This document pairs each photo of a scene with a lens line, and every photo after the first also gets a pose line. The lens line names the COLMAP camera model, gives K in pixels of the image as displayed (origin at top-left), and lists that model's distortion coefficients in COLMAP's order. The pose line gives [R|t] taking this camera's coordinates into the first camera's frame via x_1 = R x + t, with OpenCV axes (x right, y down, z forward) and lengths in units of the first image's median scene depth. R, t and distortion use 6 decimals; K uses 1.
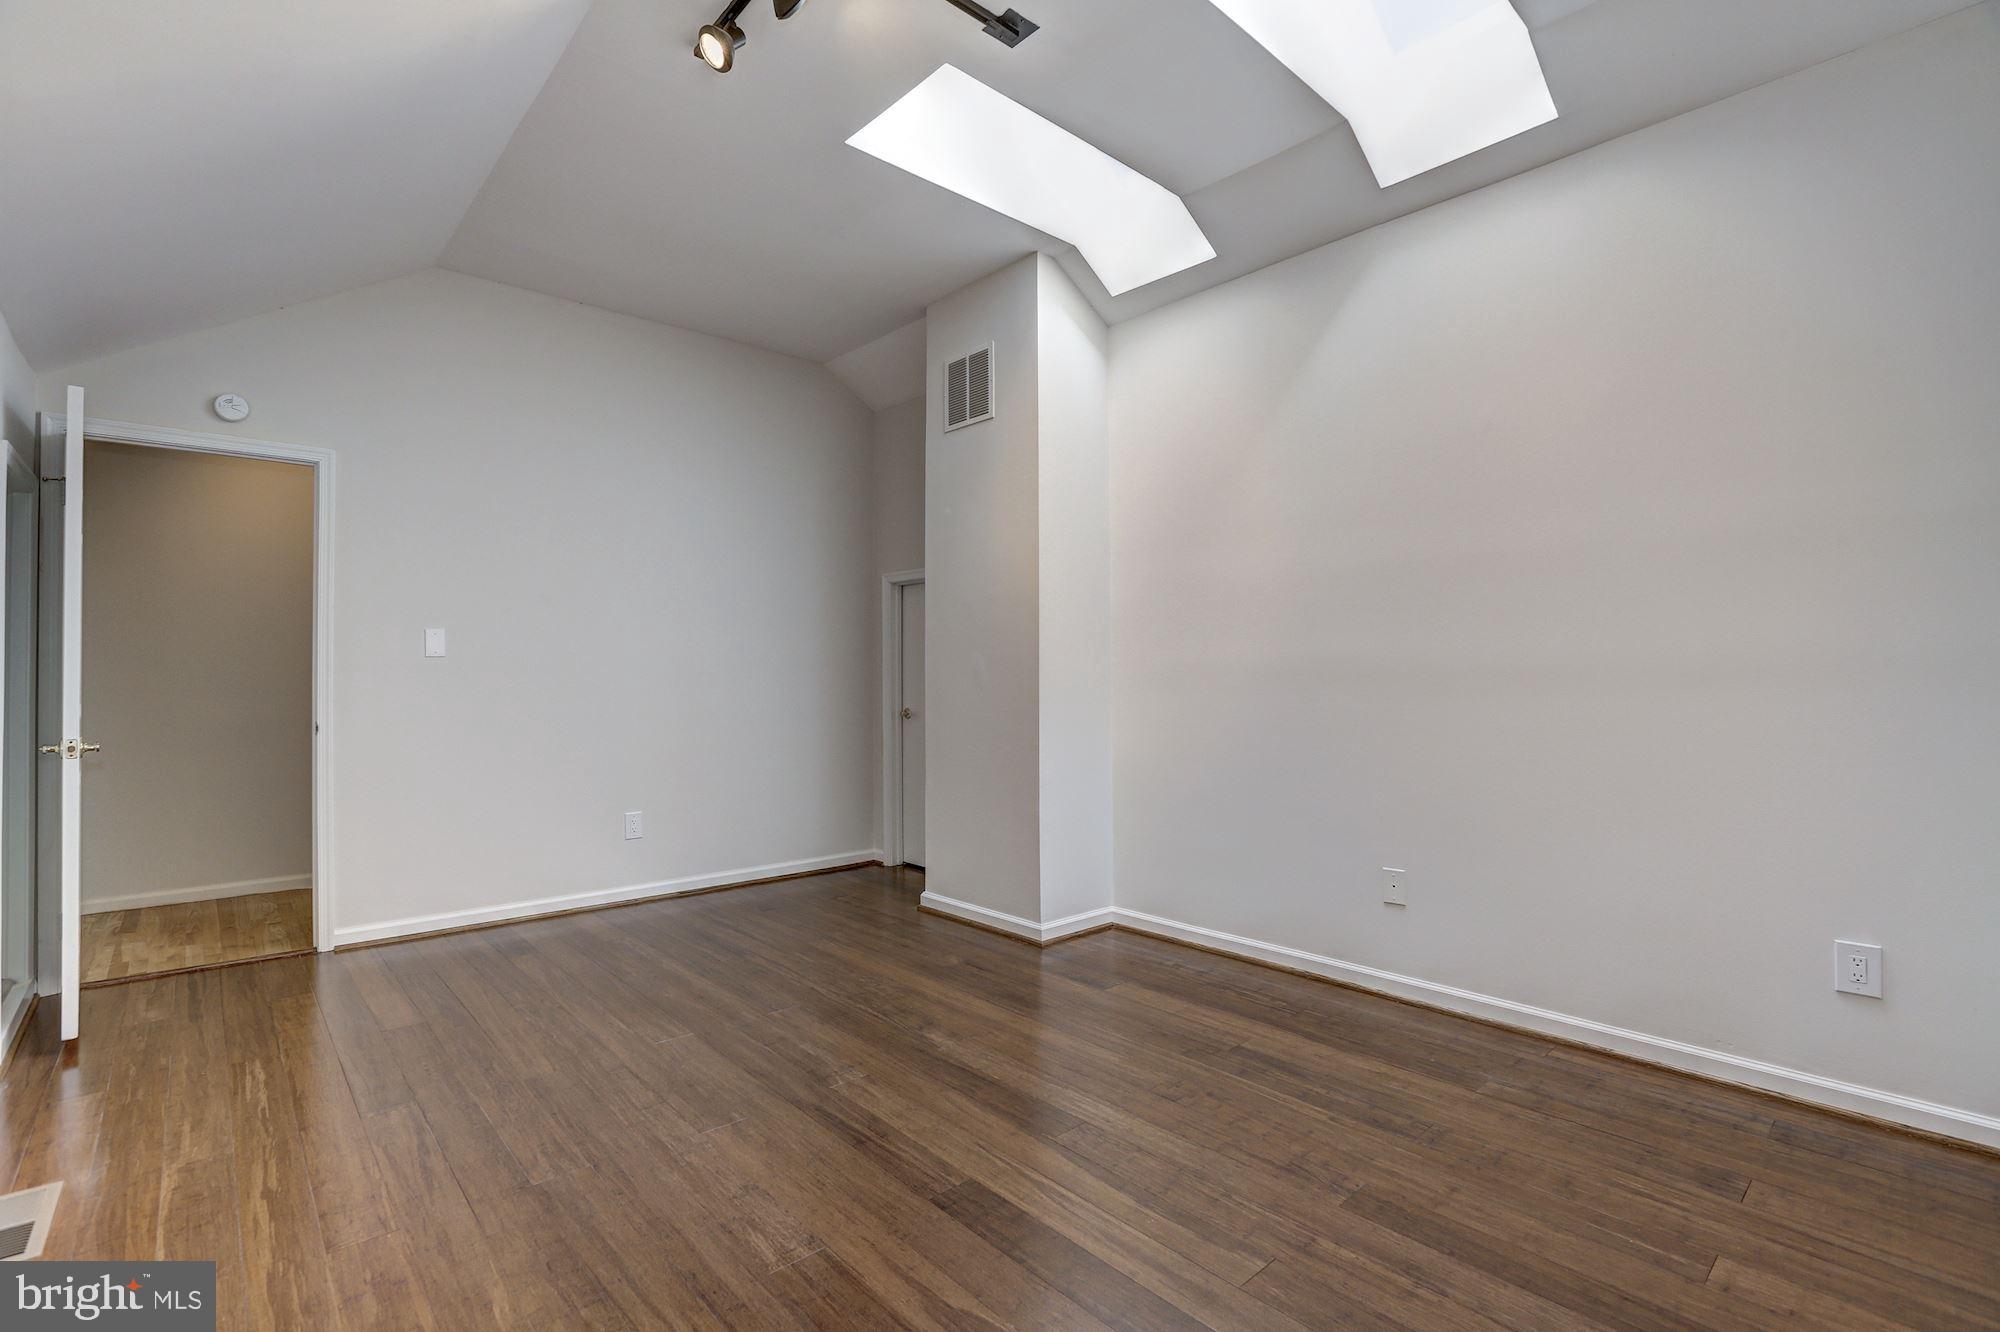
lens RADIAL K [[899.0, 0, 983.9], [0, 899.0, 687.9], [0, 0, 1]] dist [-0.054235, 0.017987]
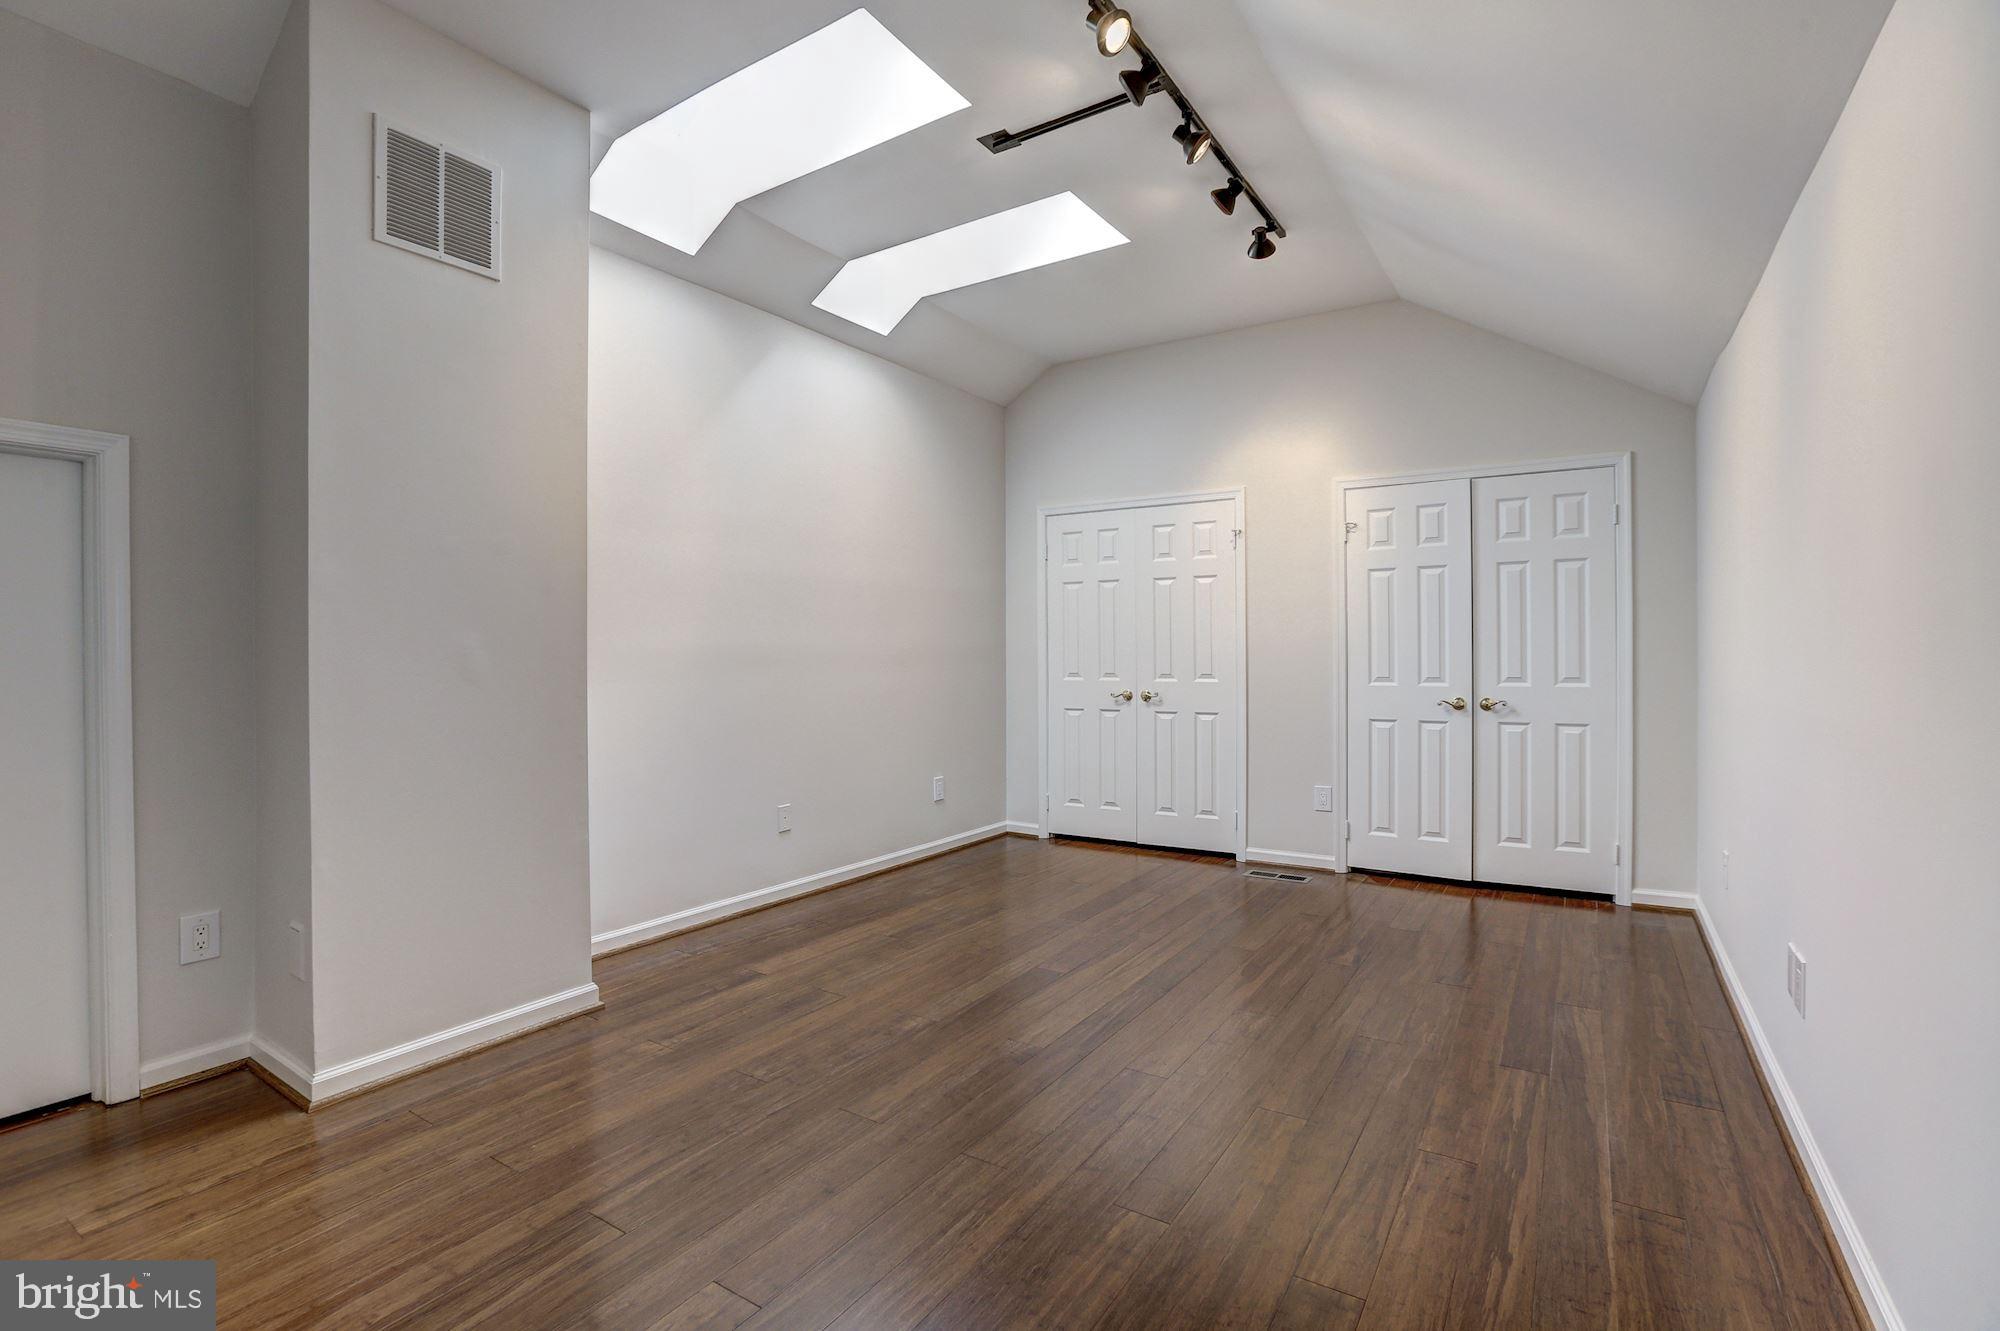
lens RADIAL K [[916.8, 0, 997.7], [0, 916.8, 657.0], [0, 0, 1]] dist [-0.048058, 0.019806]
pose [[-0.263201, -0.000416, 0.964741, -1.061546], [0.016380, 0.999854, 0.004900, -0.022241], [-0.964602, 0.017093, -0.263155, 1.169654]]
